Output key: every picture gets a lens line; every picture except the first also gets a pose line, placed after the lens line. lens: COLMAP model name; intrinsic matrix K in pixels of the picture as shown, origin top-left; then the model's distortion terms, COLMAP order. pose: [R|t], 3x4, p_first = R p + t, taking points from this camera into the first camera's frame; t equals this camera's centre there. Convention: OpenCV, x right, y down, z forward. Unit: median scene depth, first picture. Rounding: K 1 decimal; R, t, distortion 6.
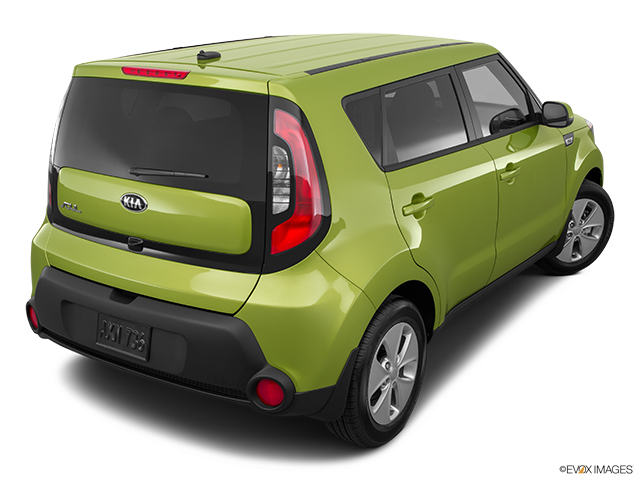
lens RADIAL K [[723.5, 0, 320.0], [0, 723.5, 240.0], [0, 0, 1]] dist [0.005313, 0.009314]
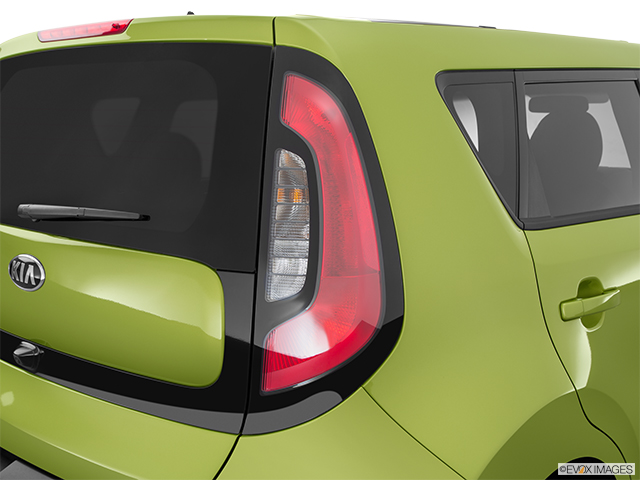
lens RADIAL K [[723.5, 0, 320.0], [0, 723.5, 240.0], [0, 0, 1]] dist [0.005313, 0.009314]
pose [[0.986539, 0.018668, -0.162459, 0.035505], [-0.044702, 0.986410, -0.158107, -0.002120], [0.157299, 0.163241, 0.973966, 0.543283]]
